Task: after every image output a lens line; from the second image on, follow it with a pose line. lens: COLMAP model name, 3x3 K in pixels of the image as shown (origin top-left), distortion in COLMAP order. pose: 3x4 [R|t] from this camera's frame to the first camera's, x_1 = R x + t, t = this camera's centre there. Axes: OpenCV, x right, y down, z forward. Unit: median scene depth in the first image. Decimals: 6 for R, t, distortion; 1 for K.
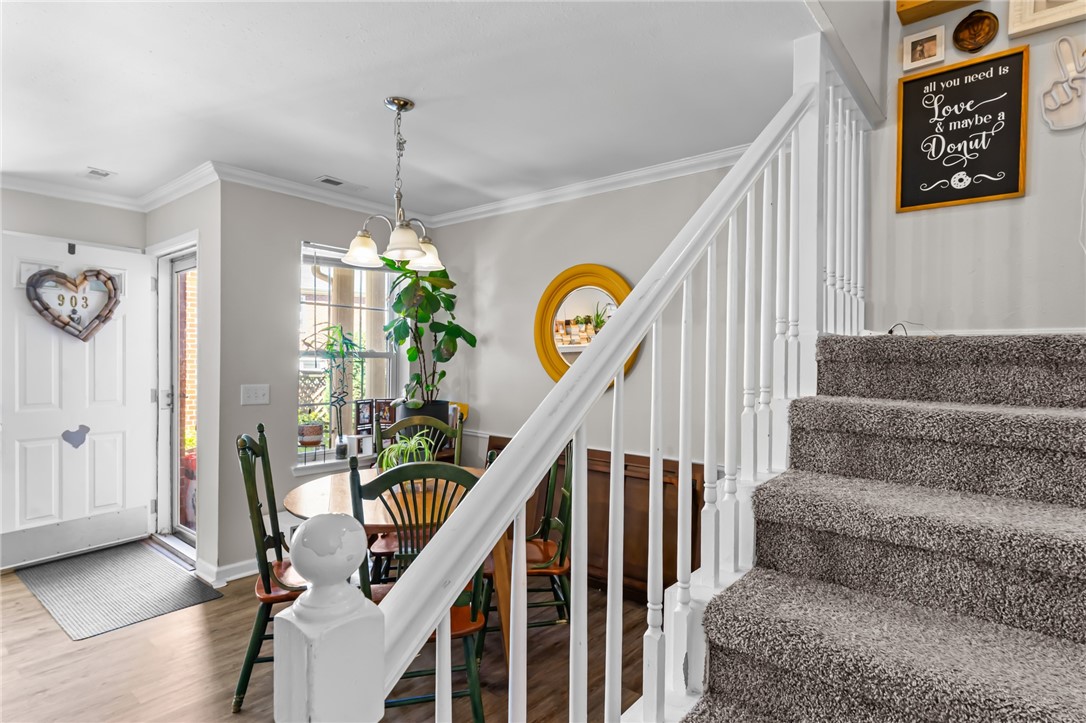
lens RADIAL K [[578.0, 0, 543.0], [0, 578.0, 361.5], [0, 0, 1]] dist [-0.001421, -0.000429]
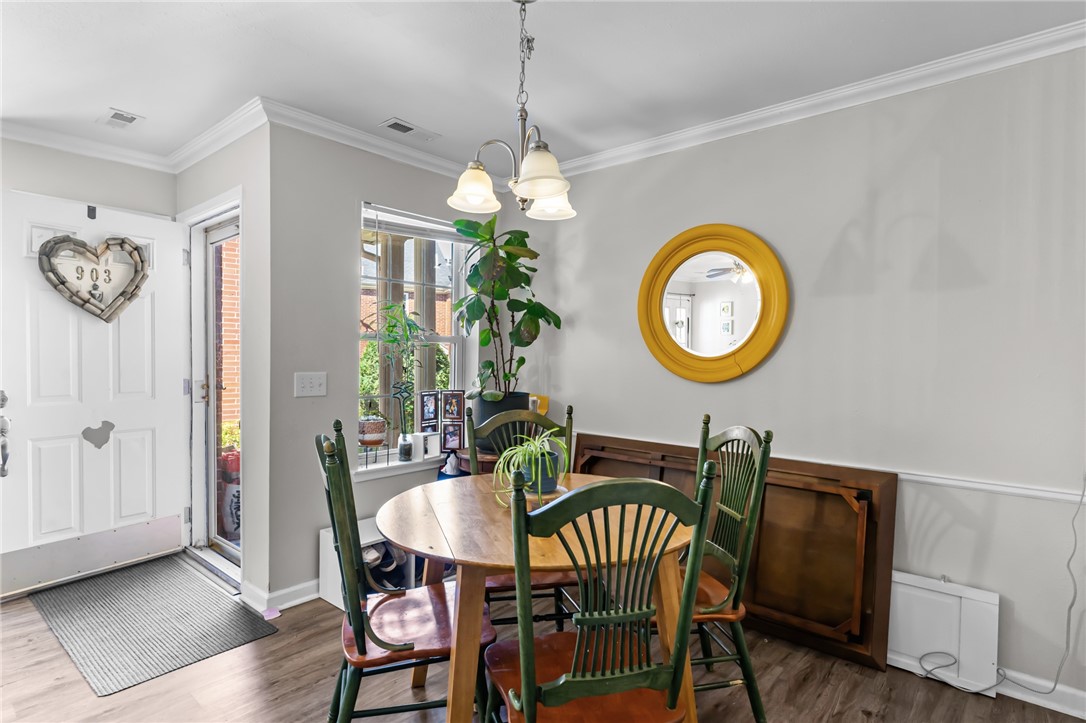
lens RADIAL K [[578.0, 0, 543.0], [0, 578.0, 361.5], [0, 0, 1]] dist [-0.001421, -0.000429]
pose [[0.999751, -0.002029, -0.022213, -0.136867], [0.002230, 0.999957, 0.009015, 0.016569], [0.022194, -0.009062, 0.999713, 0.167112]]
